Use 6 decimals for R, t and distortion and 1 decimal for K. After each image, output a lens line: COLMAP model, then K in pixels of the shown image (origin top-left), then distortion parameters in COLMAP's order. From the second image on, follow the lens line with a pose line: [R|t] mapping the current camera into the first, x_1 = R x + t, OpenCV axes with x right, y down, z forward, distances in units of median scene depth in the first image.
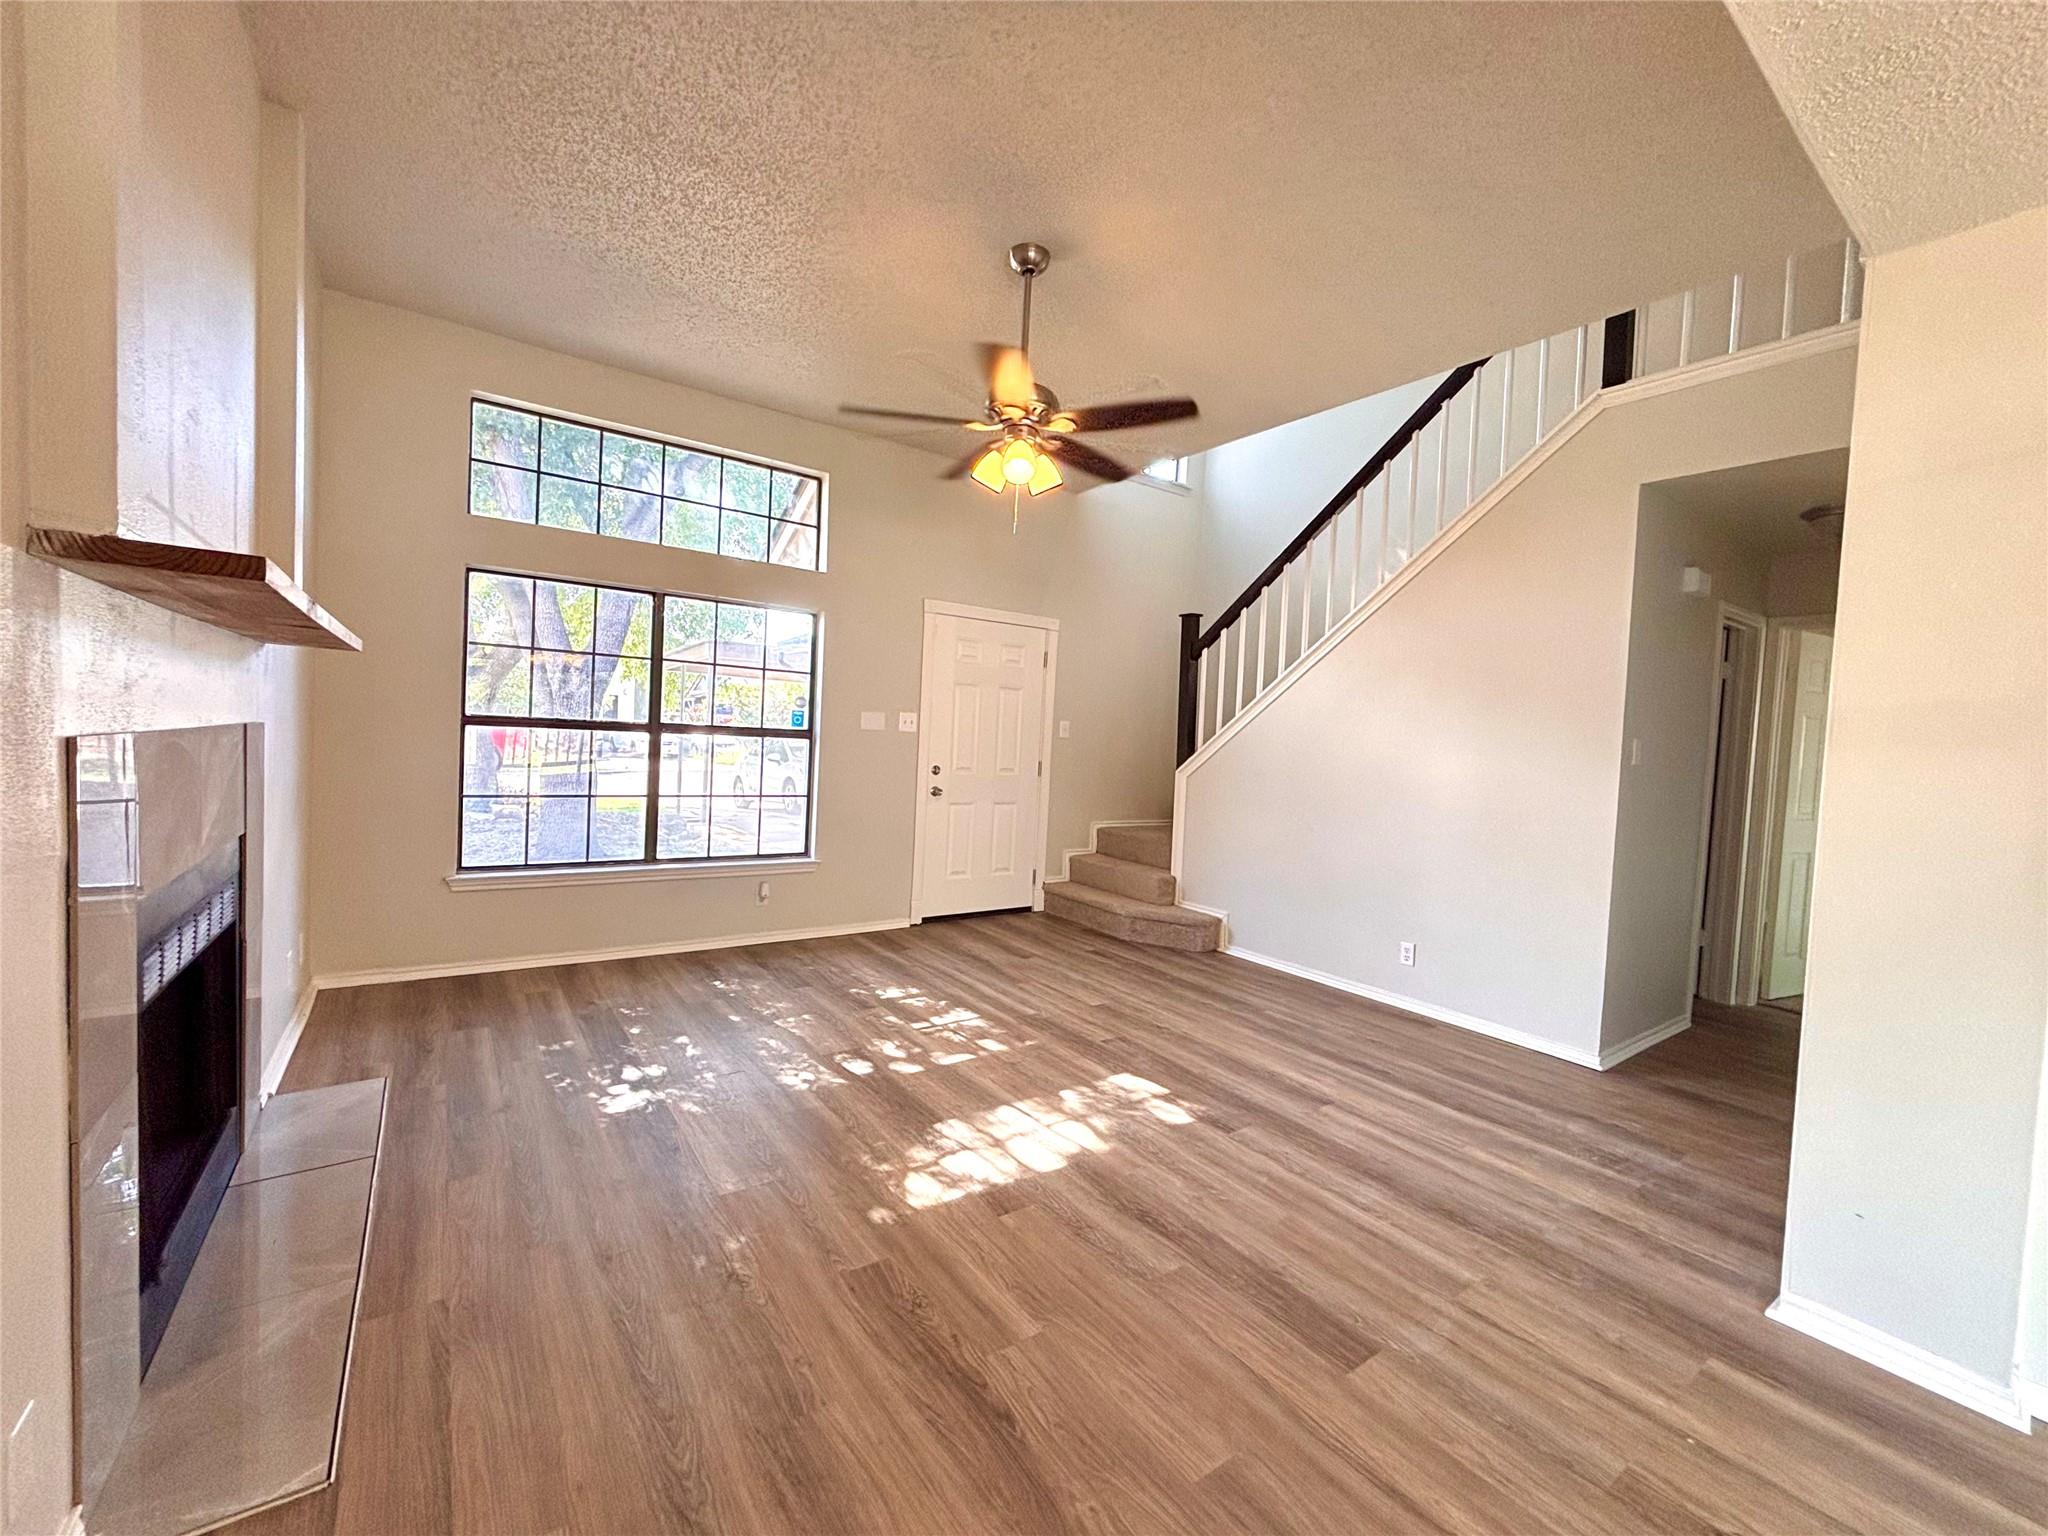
lens RADIAL K [[819.3, 0, 1022.5], [0, 819.3, 758.9], [0, 0, 1]] dist [0.002890, -0.001190]
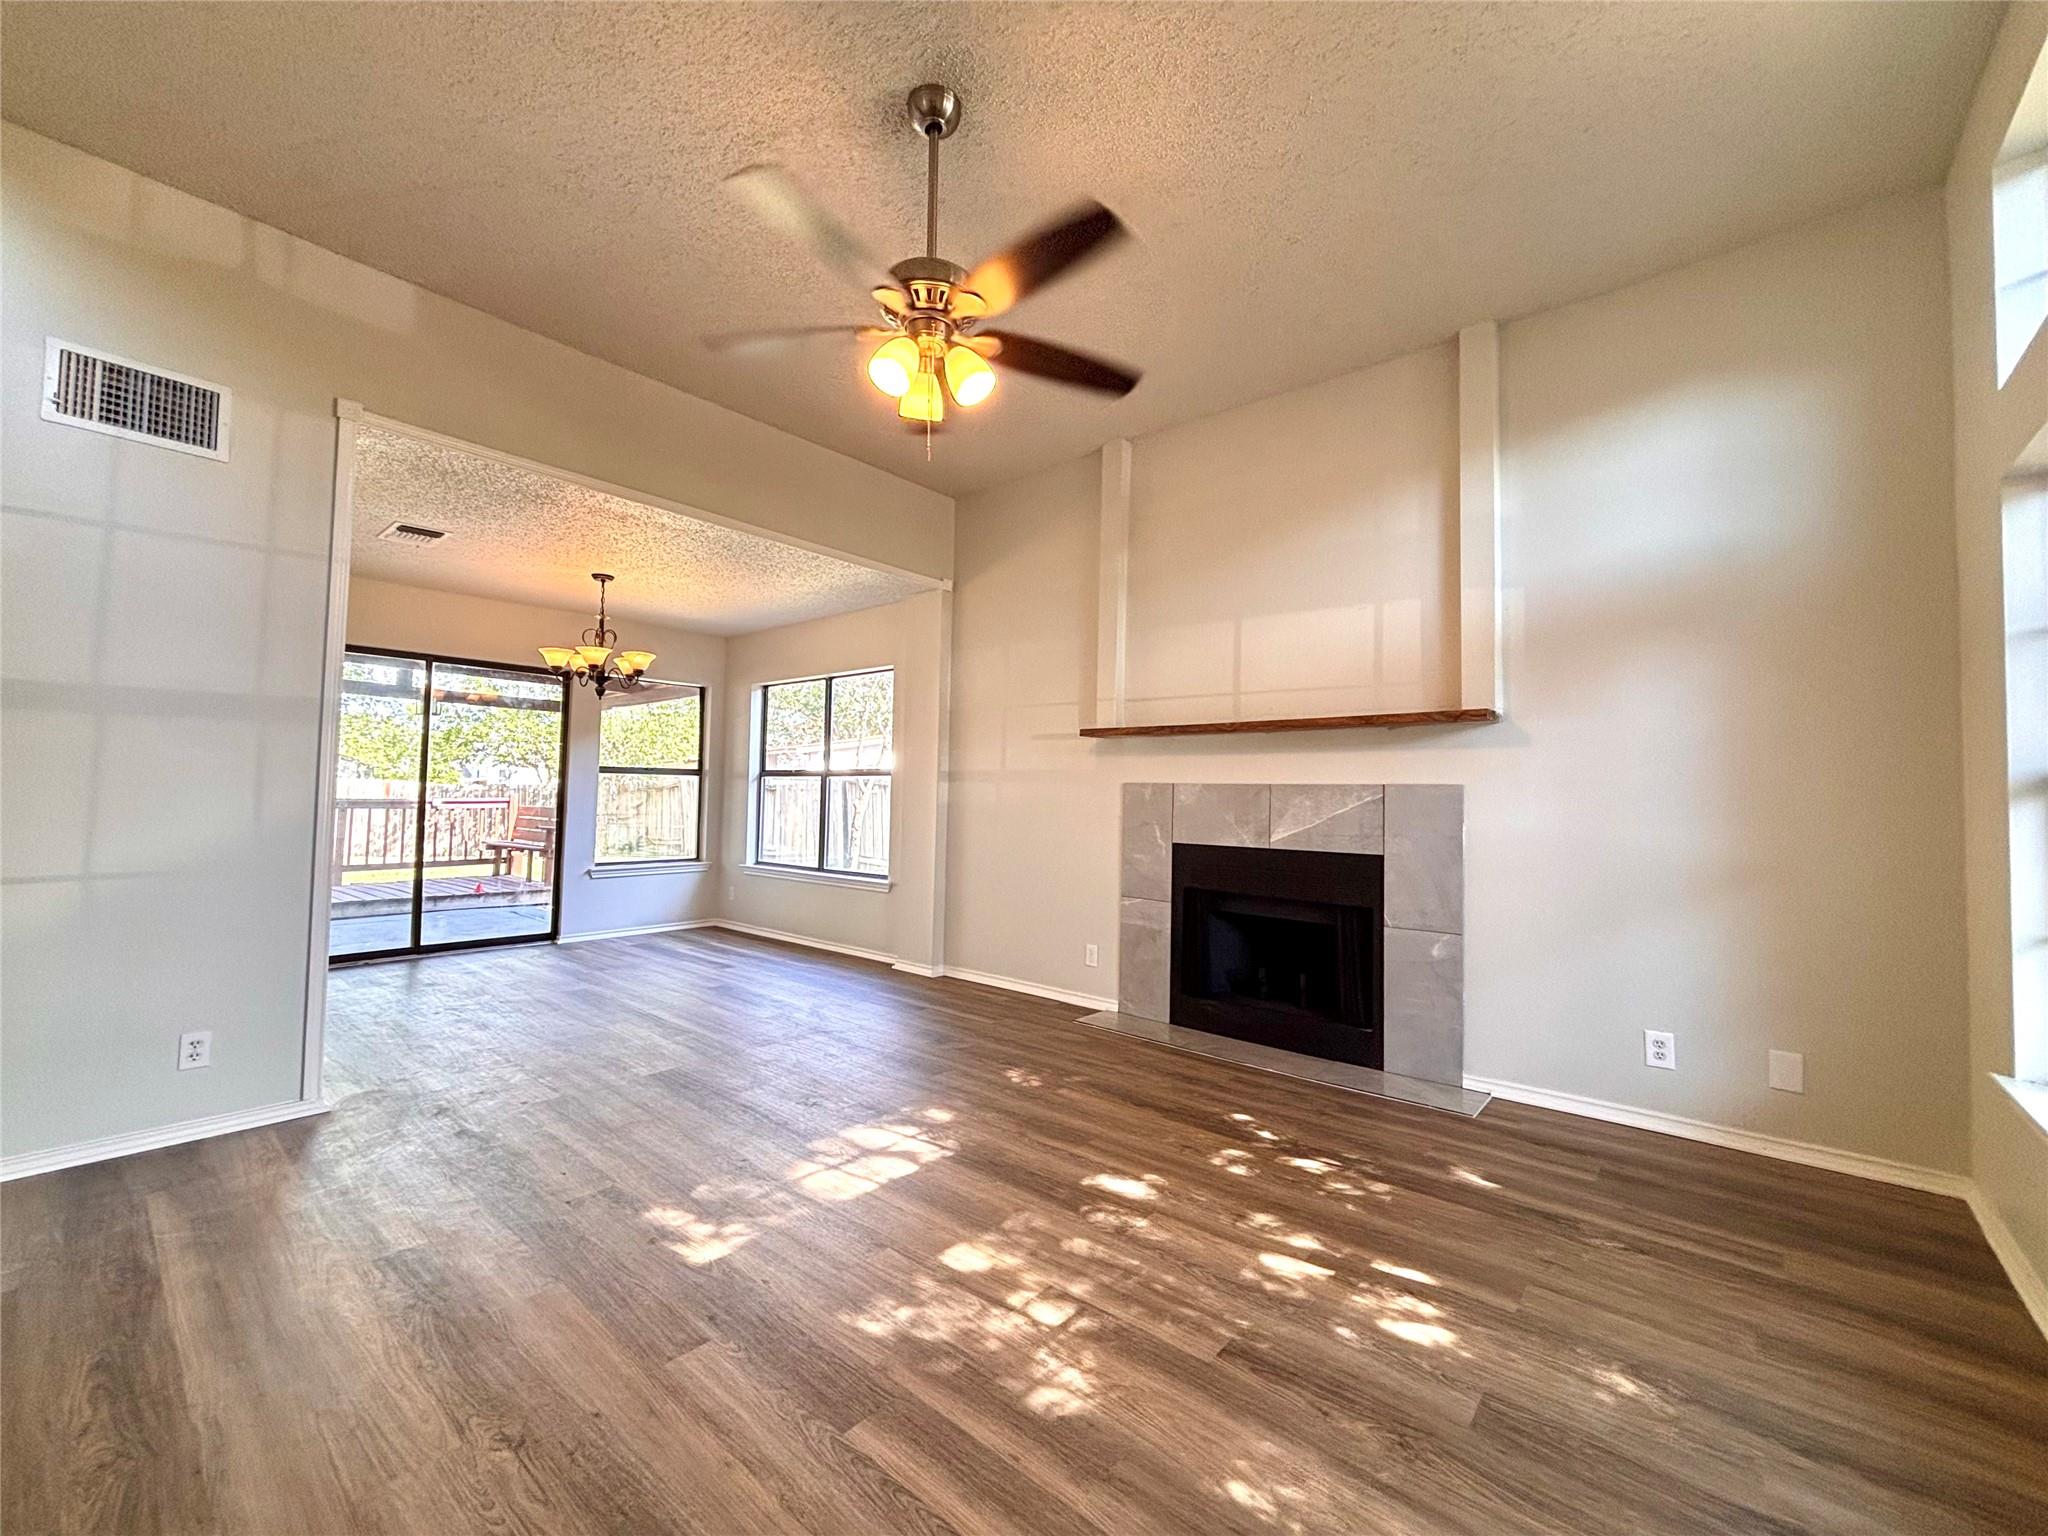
lens RADIAL K [[819.3, 0, 1019.0], [0, 819.3, 768.5], [0, 0, 1]] dist [0.002890, -0.001190]
pose [[-0.968324, -0.071242, -0.239318, 0.058069], [-0.069329, 0.997459, -0.016411, 0.002011], [0.239879, 0.000701, -0.970803, 1.510483]]
